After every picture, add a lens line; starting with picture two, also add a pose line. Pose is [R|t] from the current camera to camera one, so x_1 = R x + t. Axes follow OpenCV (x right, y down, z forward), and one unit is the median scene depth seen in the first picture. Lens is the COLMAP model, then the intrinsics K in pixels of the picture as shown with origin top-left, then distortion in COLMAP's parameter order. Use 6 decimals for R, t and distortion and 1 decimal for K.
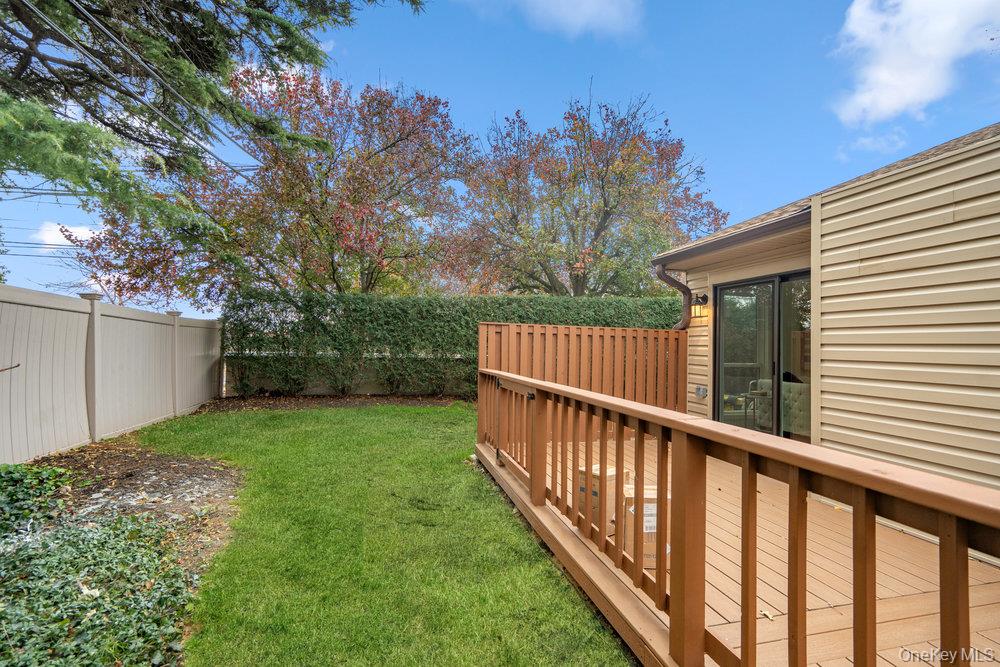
lens RADIAL K [[453.3, 0, 504.1], [0, 453.3, 333.7], [0, 0, 1]] dist [-0.002851, -0.000166]
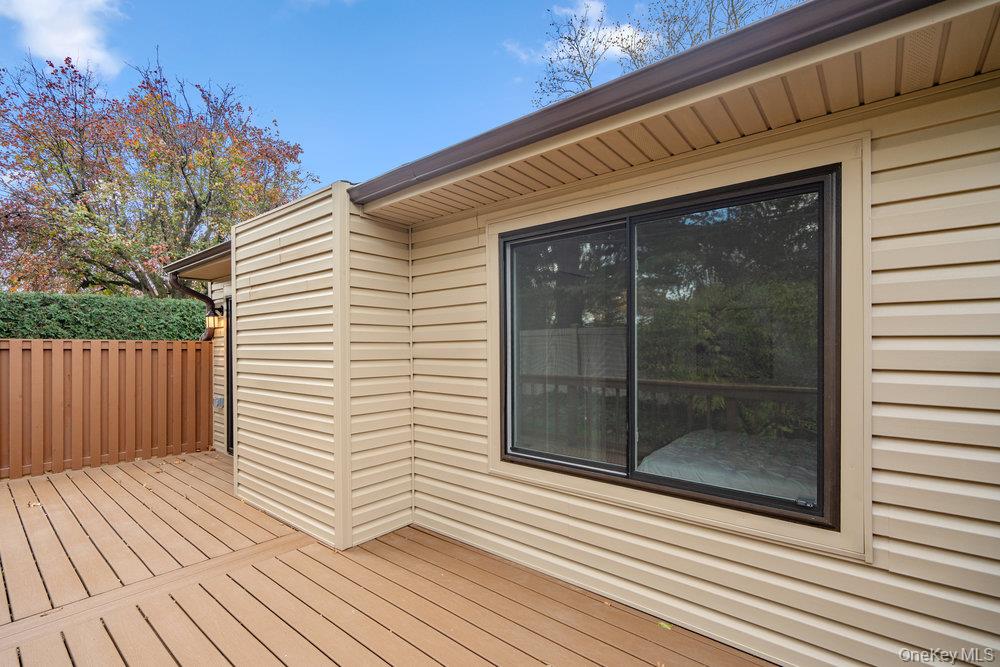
lens RADIAL K [[456.3, 0, 498.0], [0, 456.3, 348.9], [0, 0, 1]] dist [-0.001711, -0.000404]
pose [[0.811676, -0.025968, 0.583530, 0.336138], [0.006625, 0.999356, 0.035258, -0.021444], [-0.584070, -0.024753, 0.811326, -0.182537]]
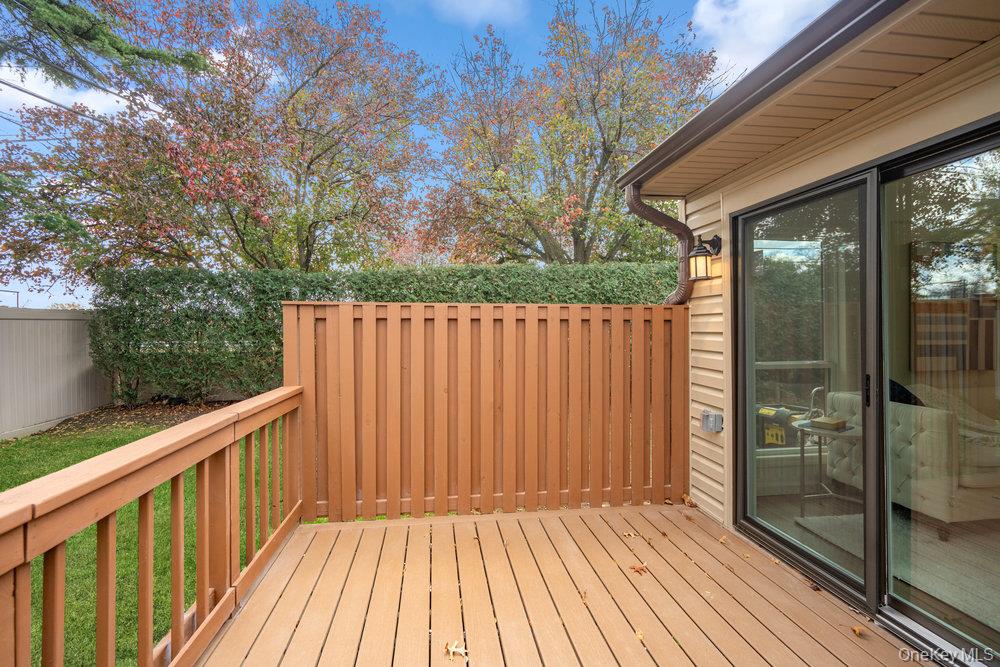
lens RADIAL K [[465.5, 0, 500.7], [0, 465.5, 324.9], [0, 0, 1]] dist [0.001645, 0.000211]
pose [[0.994705, -0.025197, -0.099638, 0.238541], [0.027376, 0.999414, 0.020570, -0.001060], [0.099061, -0.023188, 0.994811, 0.423524]]
